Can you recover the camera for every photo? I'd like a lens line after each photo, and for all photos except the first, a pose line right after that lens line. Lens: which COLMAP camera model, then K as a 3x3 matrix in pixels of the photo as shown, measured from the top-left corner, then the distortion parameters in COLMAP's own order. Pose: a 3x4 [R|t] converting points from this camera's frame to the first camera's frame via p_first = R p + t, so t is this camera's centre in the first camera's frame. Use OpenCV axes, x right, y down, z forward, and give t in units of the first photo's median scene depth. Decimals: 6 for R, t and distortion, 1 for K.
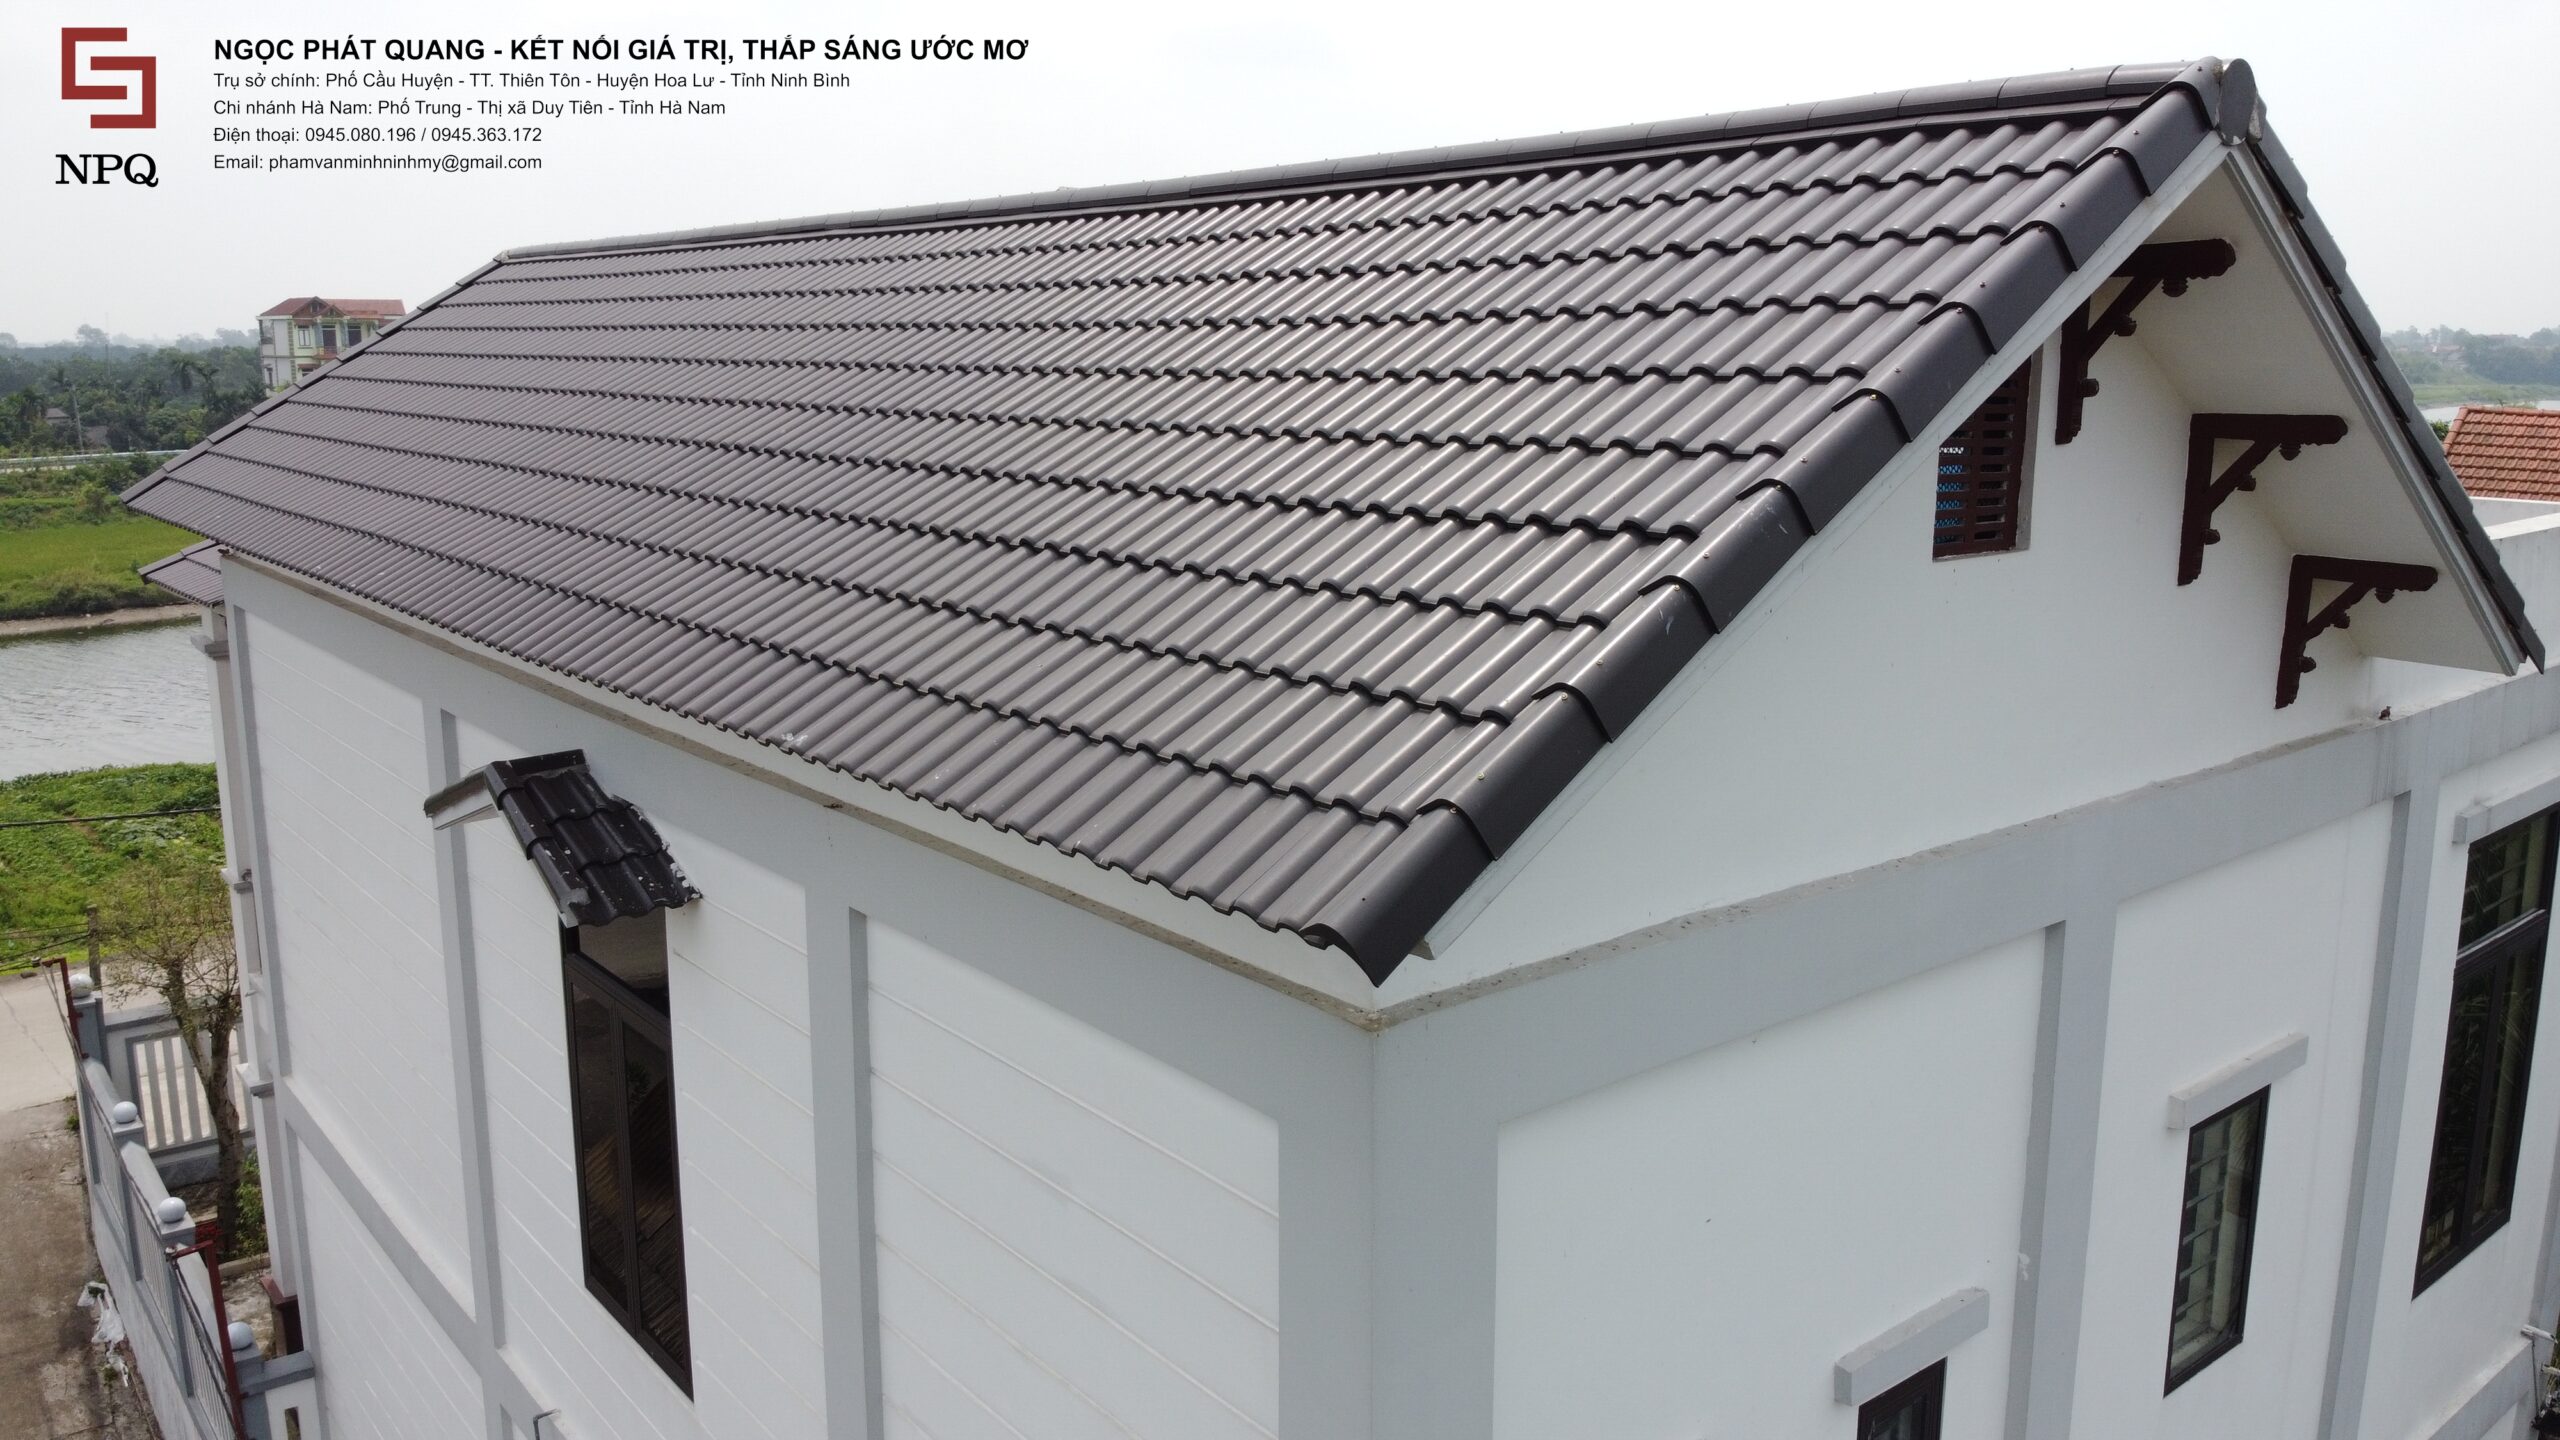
lens RADIAL K [[1909.7, 0, 1267.7], [0, 1909.7, 715.2], [0, 0, 1]] dist [0.003903, -0.092085]
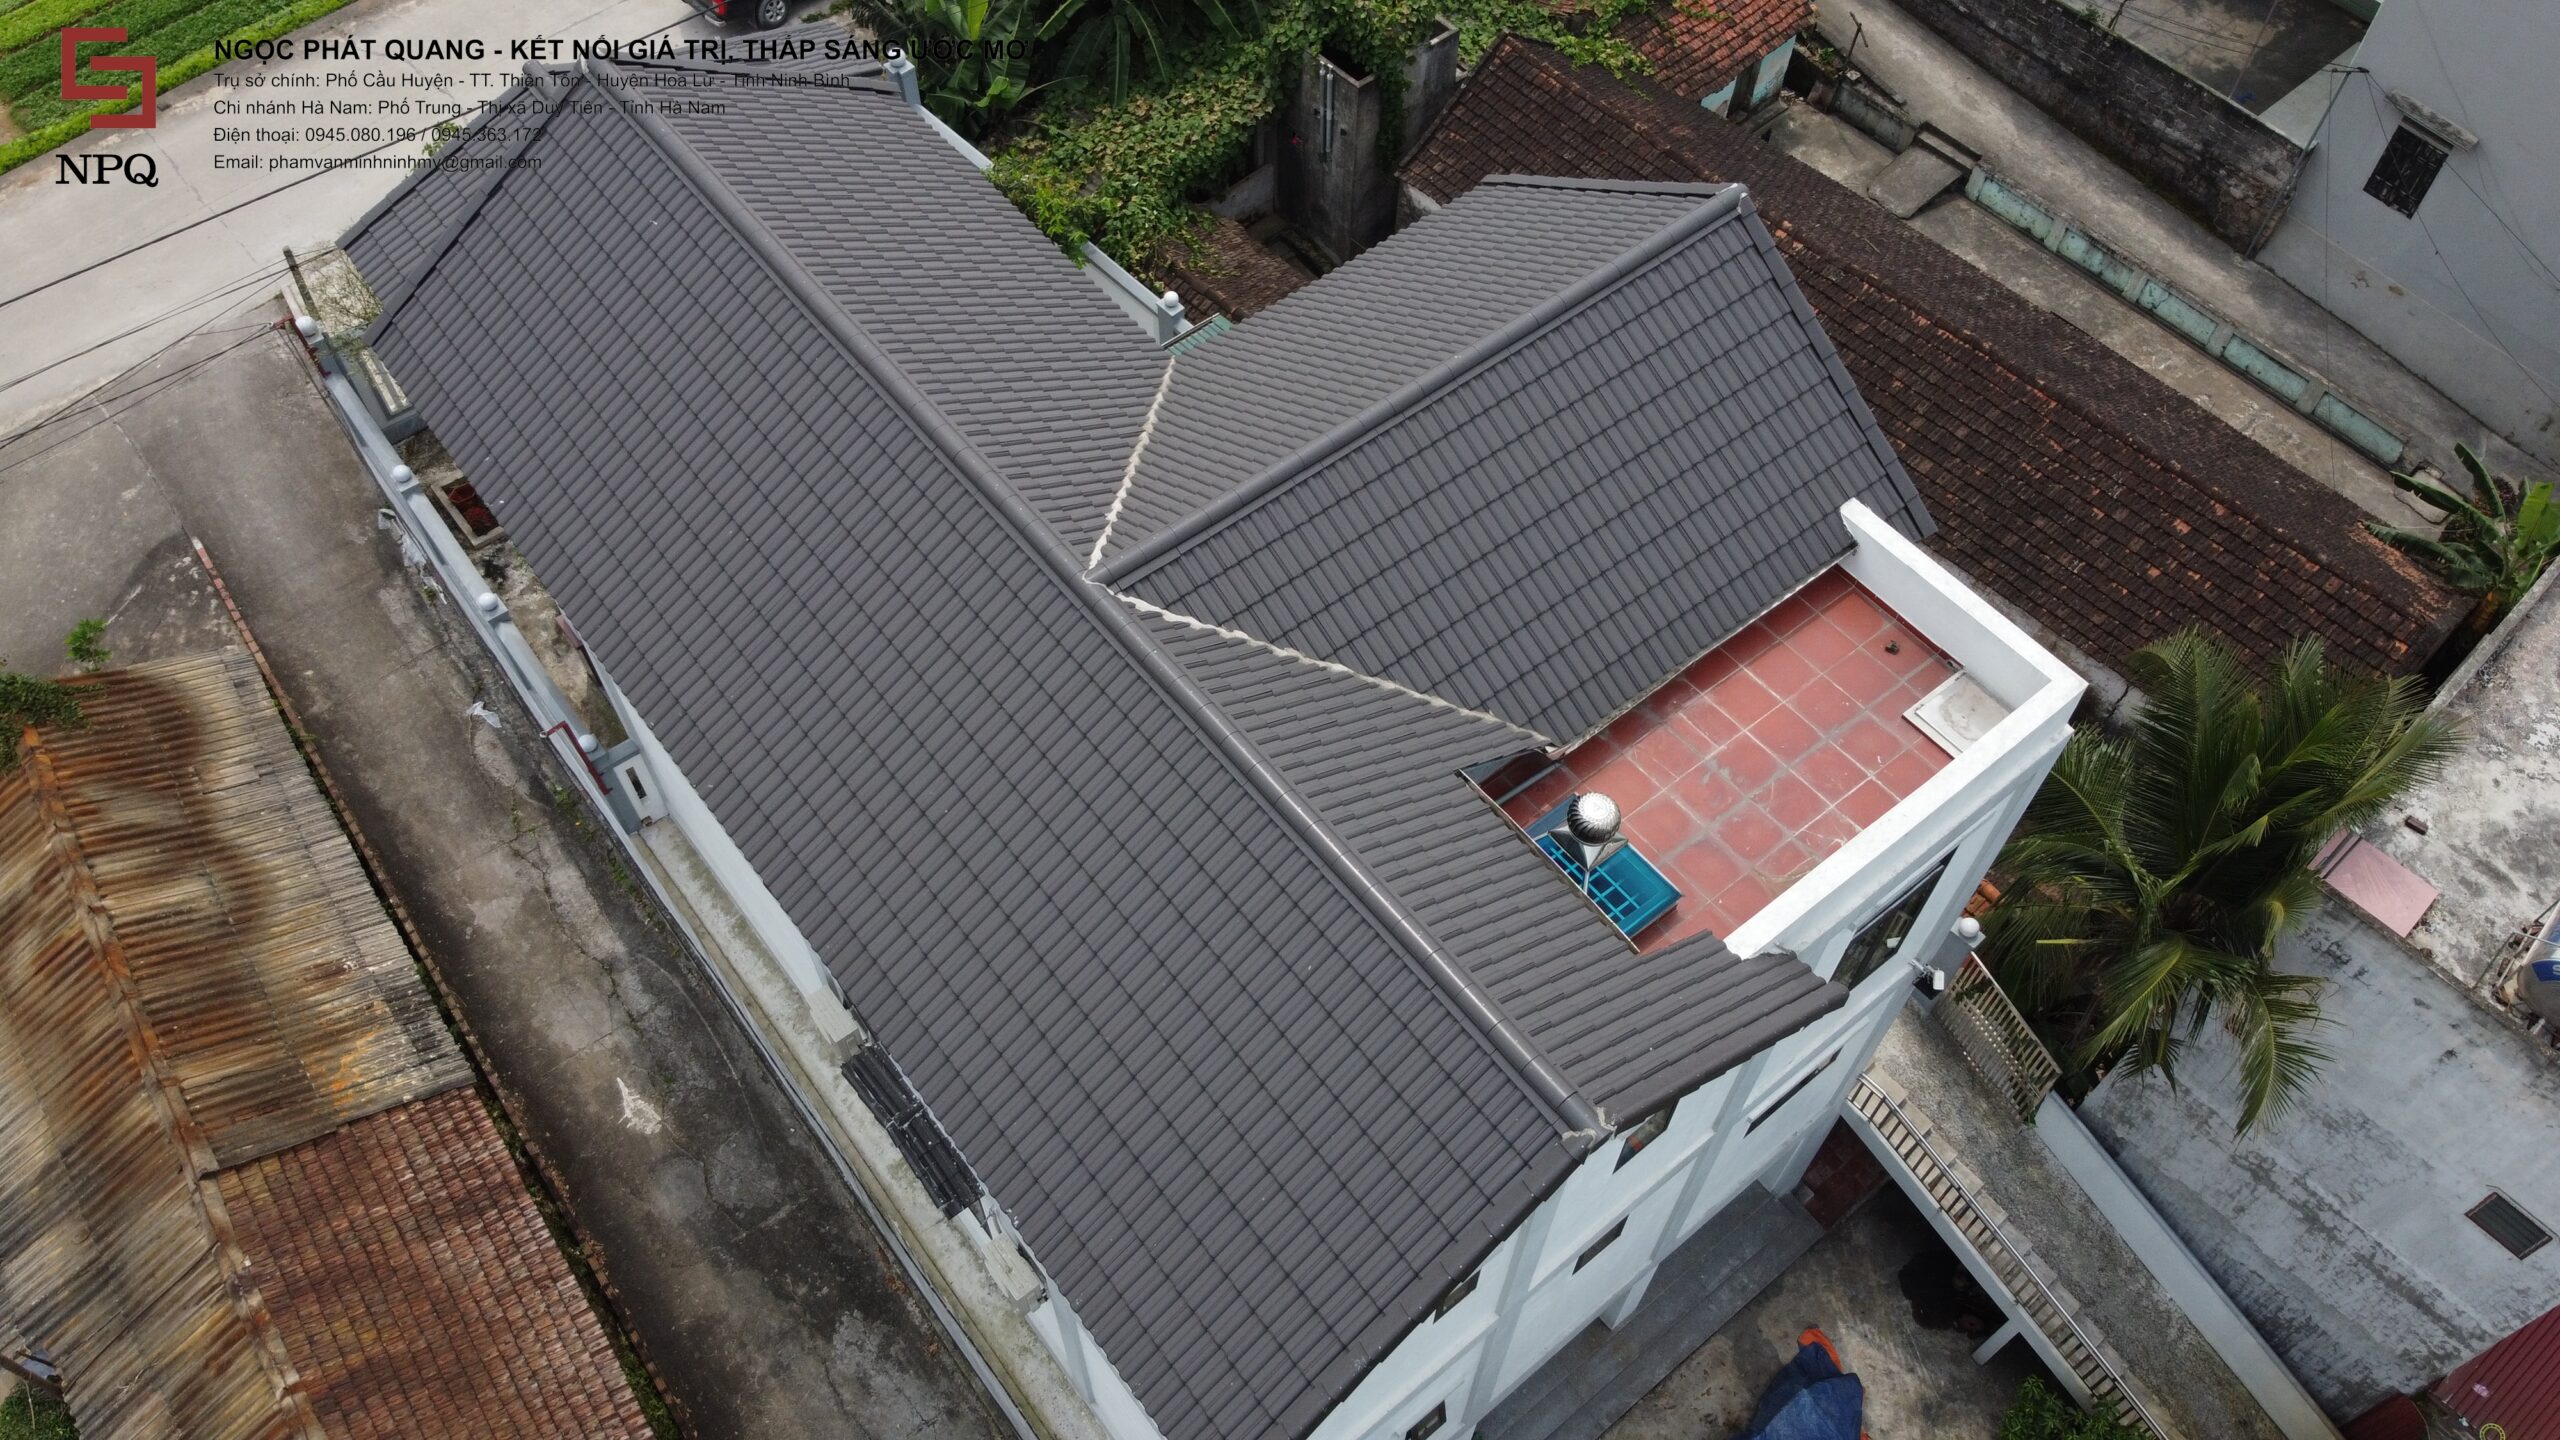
lens RADIAL K [[1902.6, 0, 1252.7], [0, 1902.6, 687.0], [0, 0, 1]] dist [0.052040, -0.151197]
pose [[0.999794, 0.020221, 0.001554, 0.013275], [-0.015358, 0.704847, 0.709193, -0.860080], [0.013245, -0.709071, 0.705013, -0.099612]]
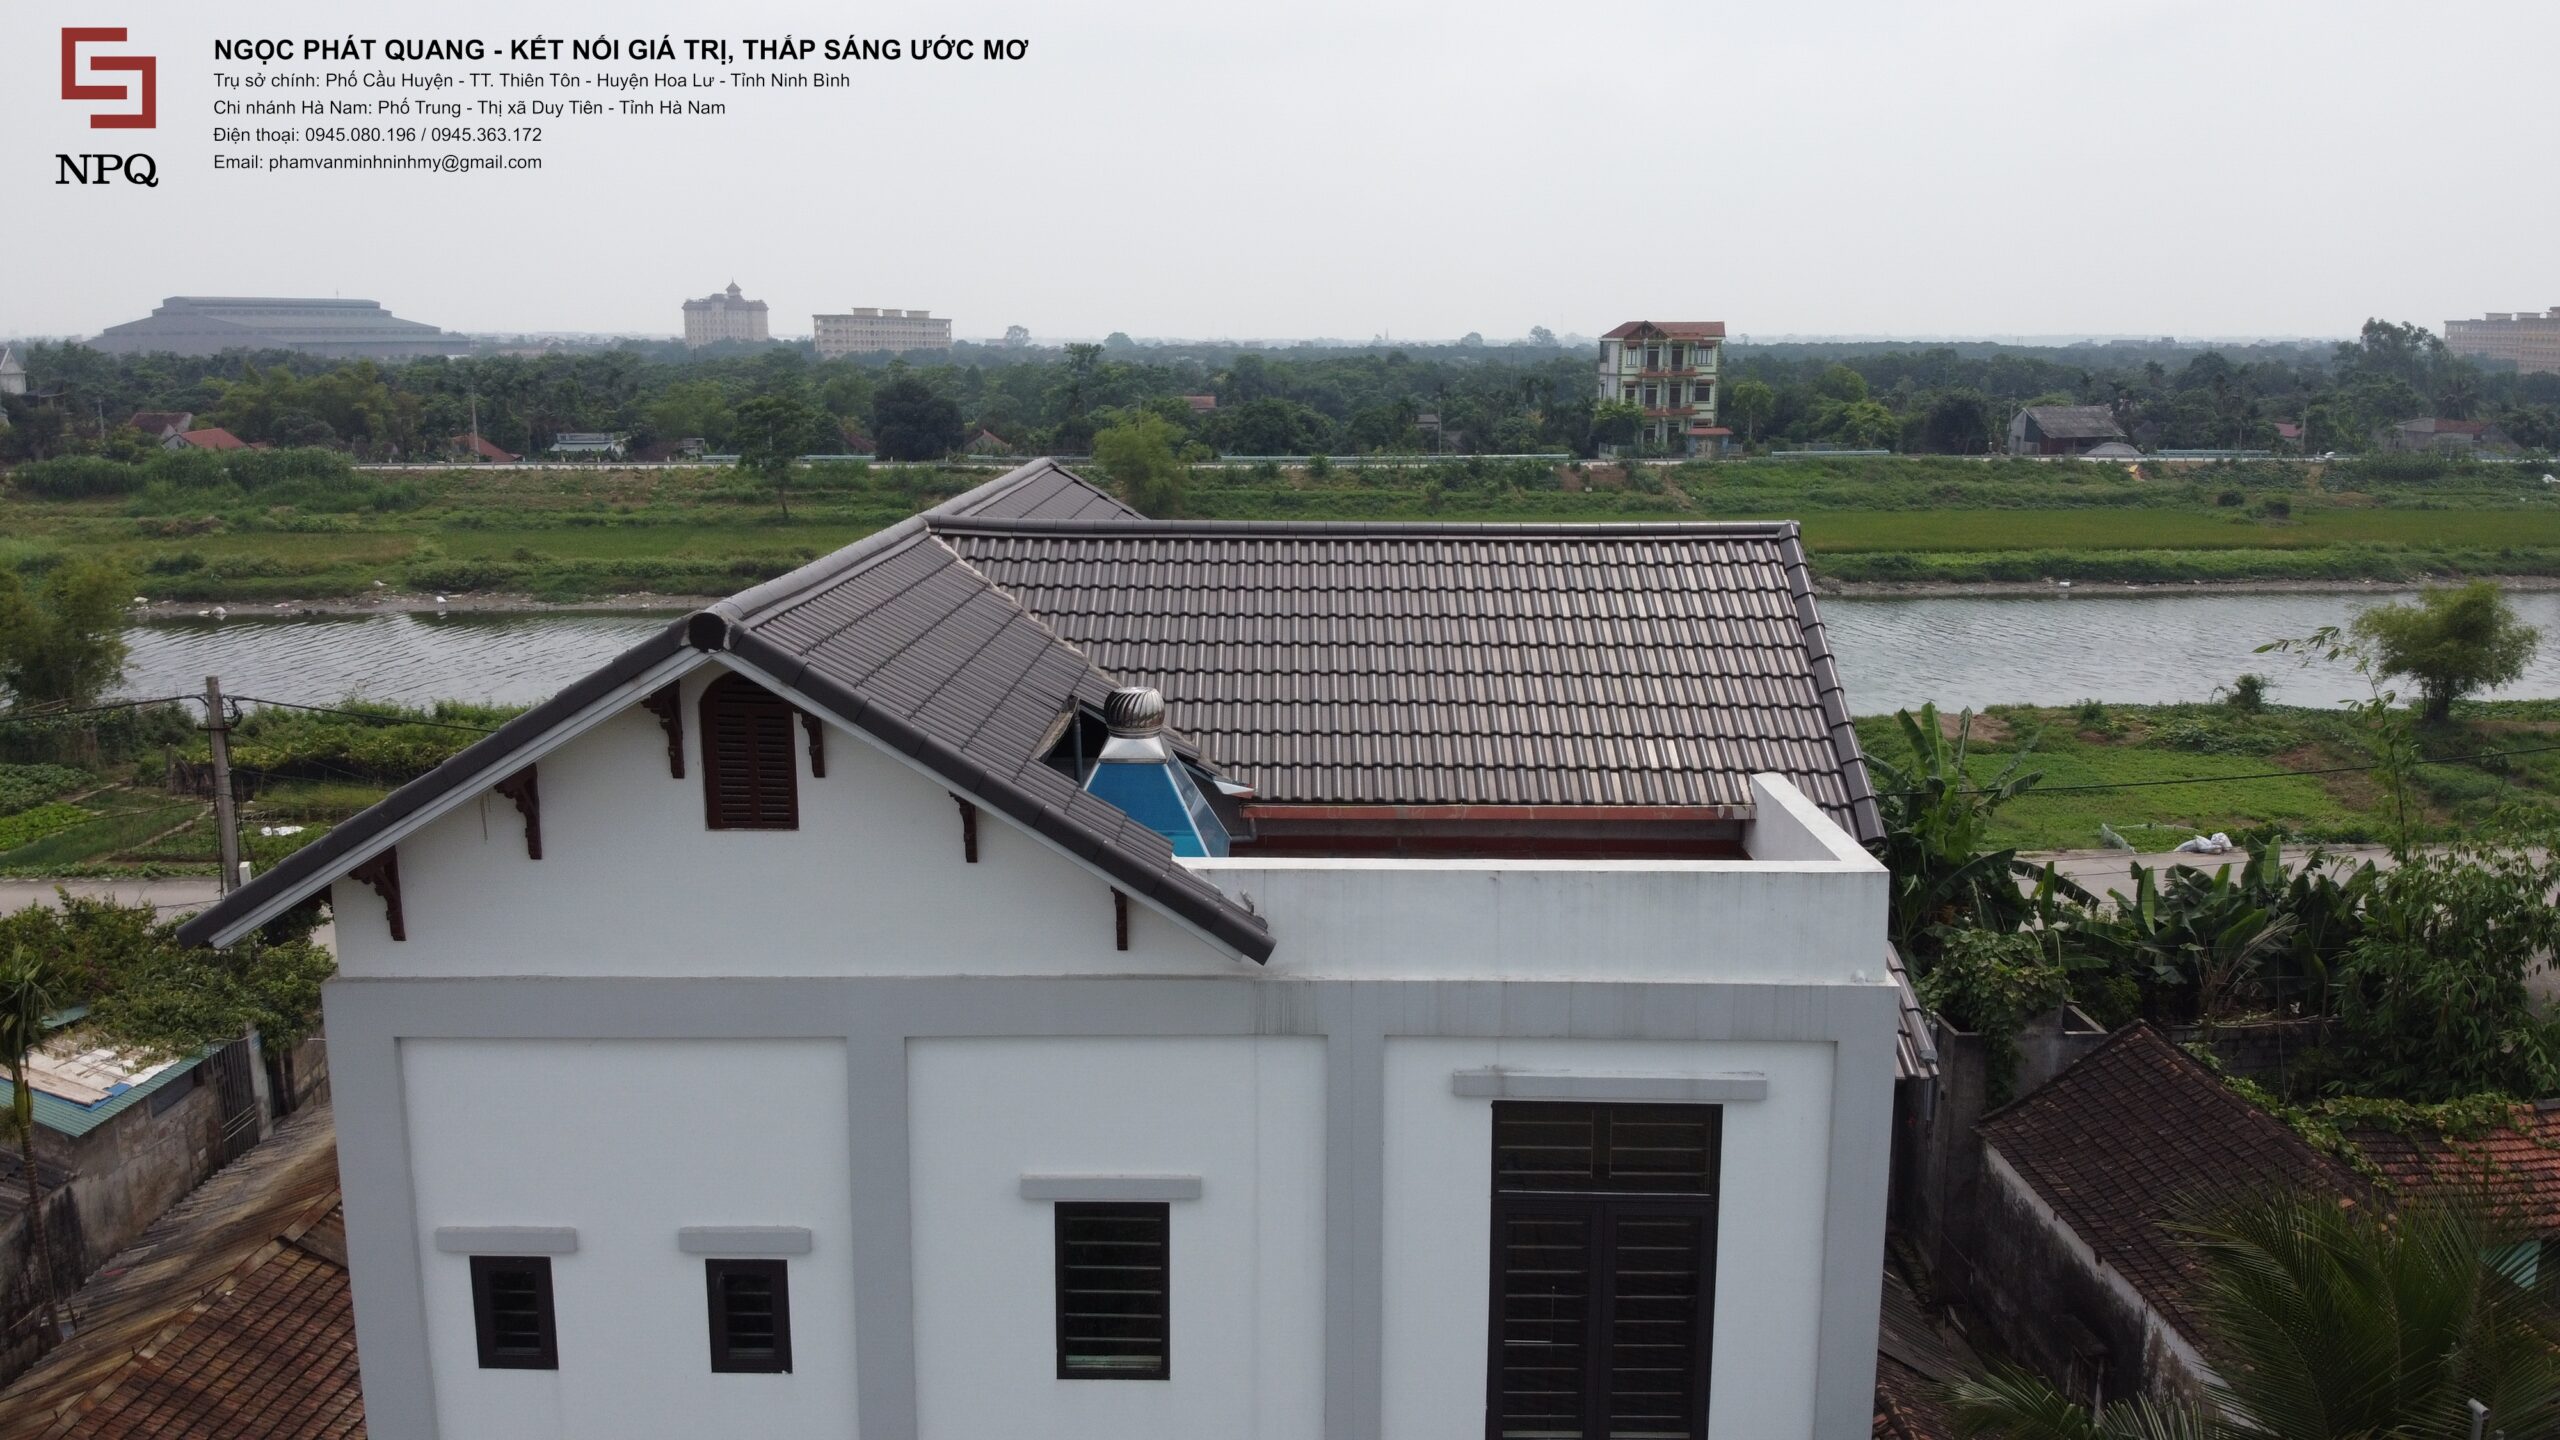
lens RADIAL K [[1909.7, 0, 1267.7], [0, 1909.7, 715.2], [0, 0, 1]] dist [0.003903, -0.092085]
pose [[0.763244, 0.119023, -0.635053, 0.782620], [-0.117771, 0.992048, 0.044388, -0.136137], [0.635286, 0.040911, 0.771192, -0.058431]]
